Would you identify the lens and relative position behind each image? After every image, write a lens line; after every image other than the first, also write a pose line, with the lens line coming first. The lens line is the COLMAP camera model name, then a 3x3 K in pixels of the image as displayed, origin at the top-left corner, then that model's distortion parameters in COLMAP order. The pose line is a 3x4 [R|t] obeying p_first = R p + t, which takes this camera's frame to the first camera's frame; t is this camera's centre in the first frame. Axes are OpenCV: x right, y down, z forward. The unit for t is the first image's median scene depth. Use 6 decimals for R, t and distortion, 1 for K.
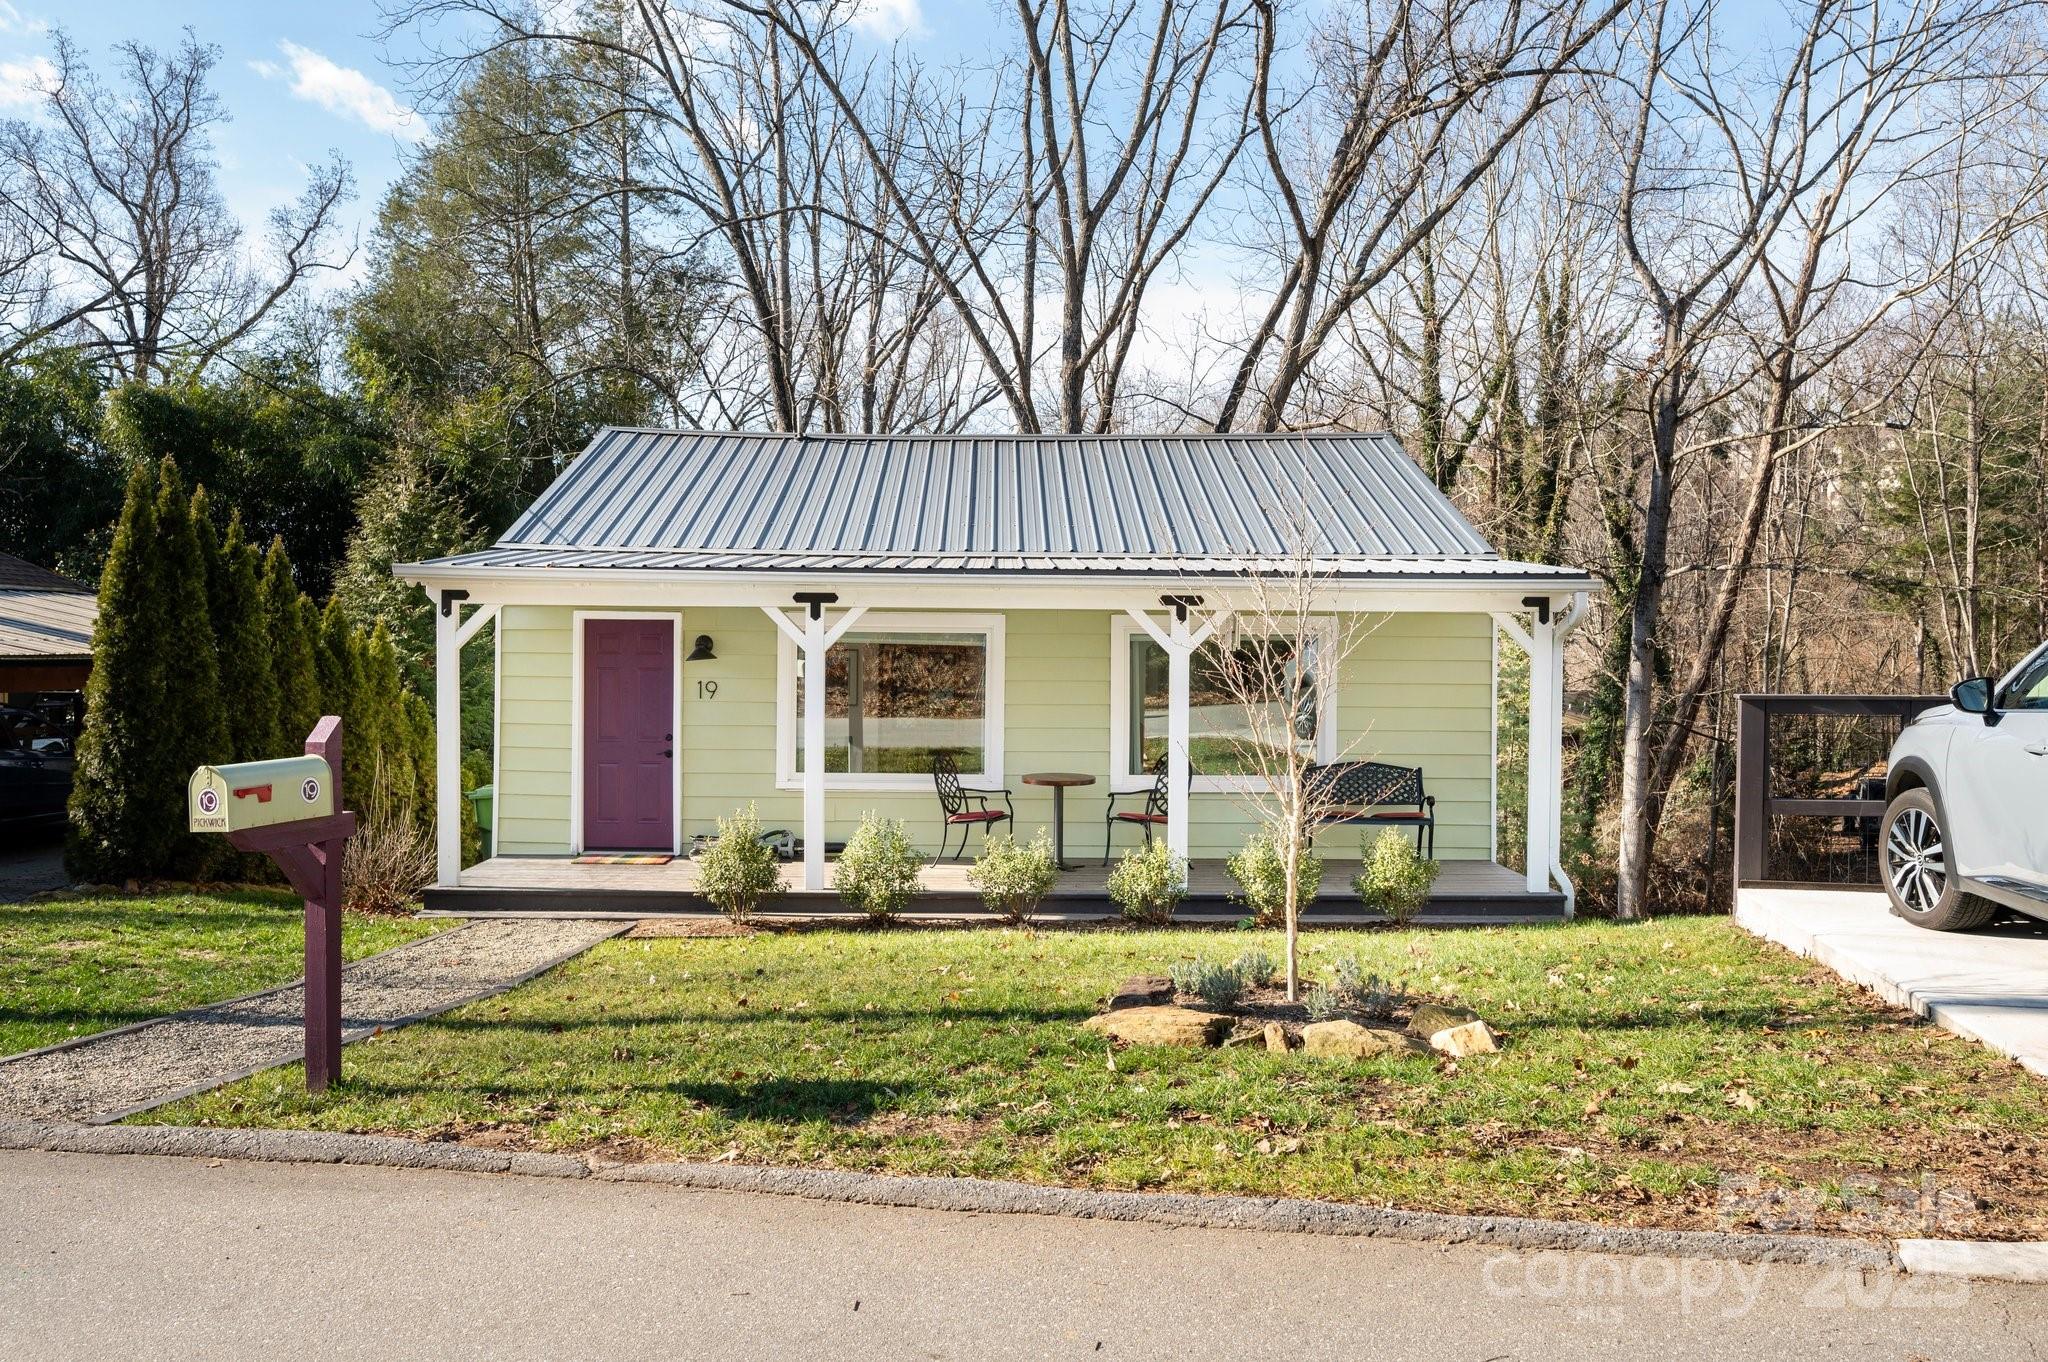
lens RADIAL K [[1468.9, 0, 1023.4], [0, 1468.9, 680.5], [0, 0, 1]] dist [-0.026627, -0.002217]
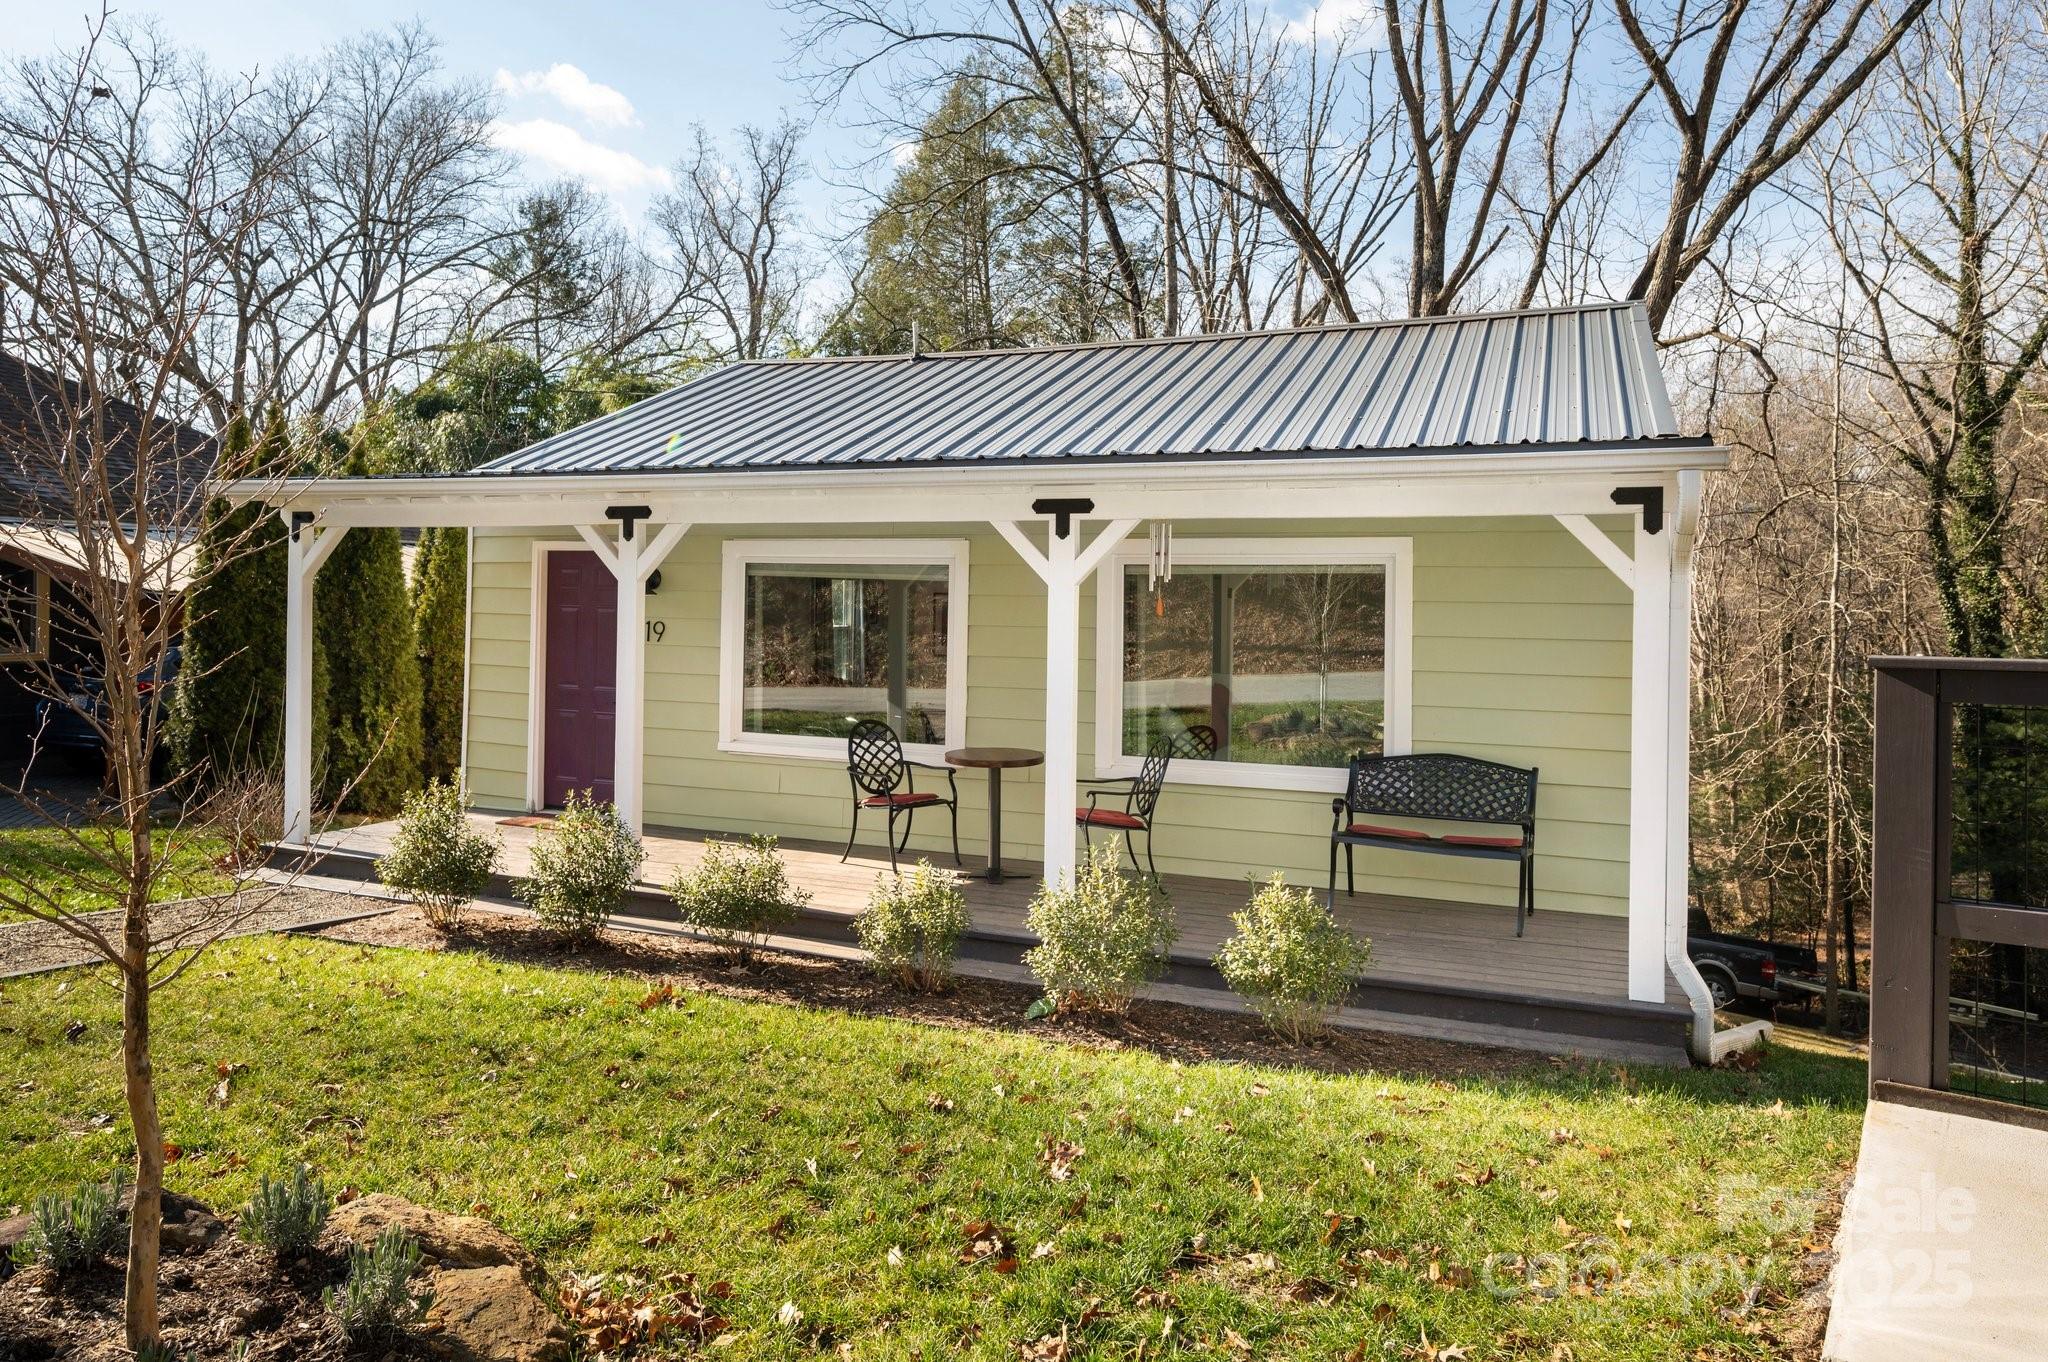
lens RADIAL K [[1302.1, 0, 1026.0], [0, 1302.1, 590.0], [0, 0, 1]] dist [-0.001589, 0.000135]
pose [[0.920133, 0.002719, -0.391597, 0.285746], [-0.019283, 0.999077, -0.038372, 0.007106], [0.391131, 0.042859, 0.919336, 0.374564]]
